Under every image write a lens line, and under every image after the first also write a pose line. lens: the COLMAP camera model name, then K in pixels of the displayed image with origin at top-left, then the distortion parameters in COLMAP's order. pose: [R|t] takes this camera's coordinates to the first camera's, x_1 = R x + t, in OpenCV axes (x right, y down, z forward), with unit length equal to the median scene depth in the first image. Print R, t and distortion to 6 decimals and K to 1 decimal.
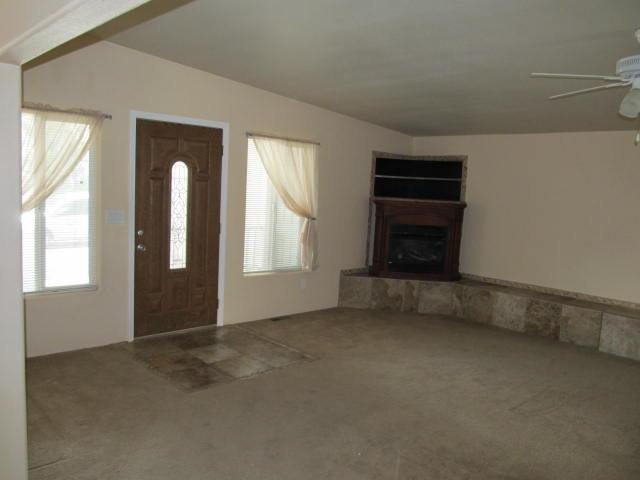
lens RADIAL K [[527.2, 0, 320.2], [0, 527.2, 244.9], [0, 0, 1]] dist [-0.054852, 0.017430]
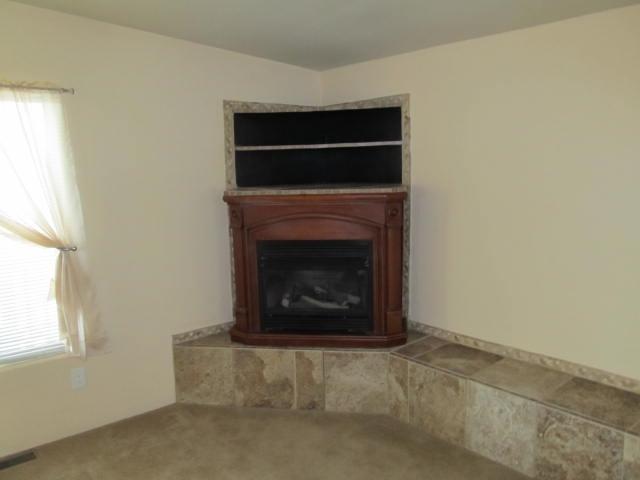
lens RADIAL K [[527.2, 0, 320.2], [0, 527.2, 244.9], [0, 0, 1]] dist [-0.054852, 0.017430]
pose [[0.996220, -0.065859, -0.056650, 0.221646], [0.068054, 0.996968, 0.037737, -0.051588], [0.053993, -0.041450, 0.997681, 0.502644]]
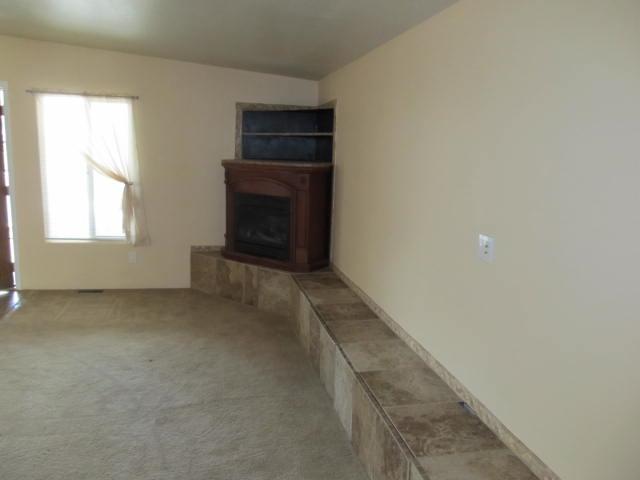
lens RADIAL K [[527.2, 0, 320.2], [0, 527.2, 244.9], [0, 0, 1]] dist [-0.054852, 0.017430]
pose [[0.857245, 0.072864, -0.509727, 0.660271], [-0.050306, 0.997053, 0.057924, -0.013624], [0.512446, -0.024013, 0.858384, 0.382107]]
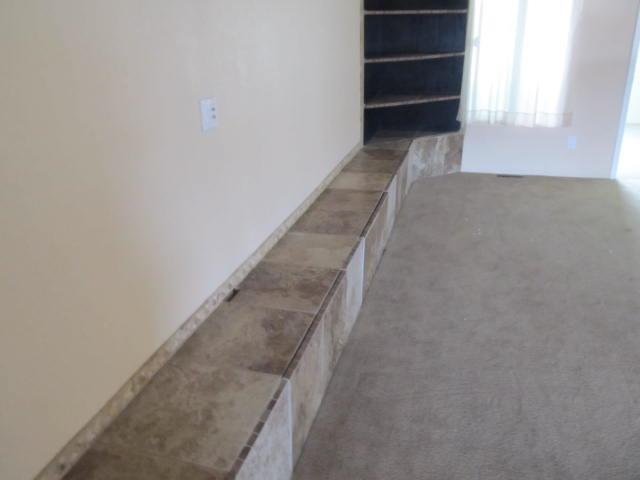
lens RADIAL K [[527.2, 0, 320.2], [0, 527.2, 244.9], [0, 0, 1]] dist [-0.054852, 0.017430]
pose [[-0.525636, -0.361406, 0.770125, 0.293977], [0.096989, 0.873912, 0.476309, -0.065809], [-0.845163, 0.325059, -0.424308, 0.830207]]
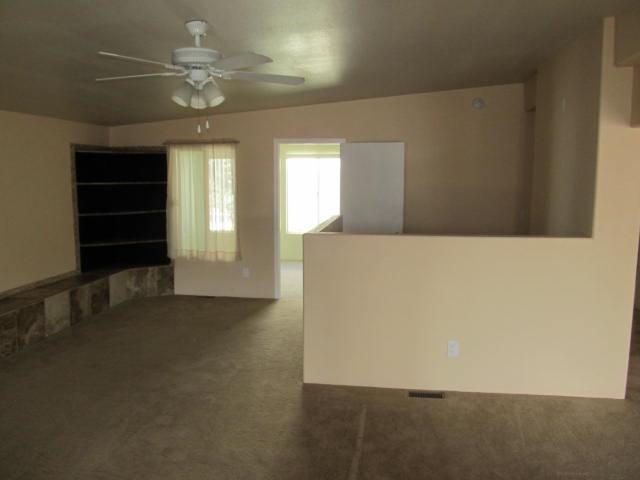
lens RADIAL K [[527.2, 0, 320.2], [0, 527.2, 244.9], [0, 0, 1]] dist [-0.054852, 0.017430]
pose [[-0.615418, -0.153291, 0.773151, -0.163407], [0.053799, 0.970449, 0.235232, -0.096376], [-0.786362, 0.186361, -0.588985, 0.652132]]
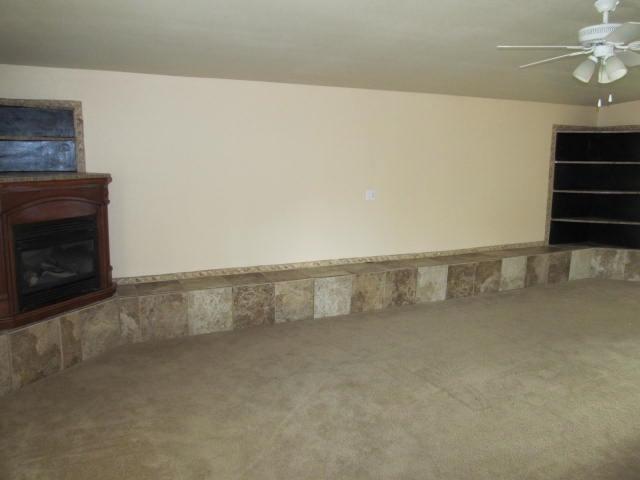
lens RADIAL K [[527.2, 0, 320.2], [0, 527.2, 244.9], [0, 0, 1]] dist [-0.054852, 0.017430]
pose [[0.298209, -0.201773, 0.932930, -0.269682], [0.114322, 0.977916, 0.174960, -0.077896], [-0.947630, 0.054480, 0.314690, 0.545734]]
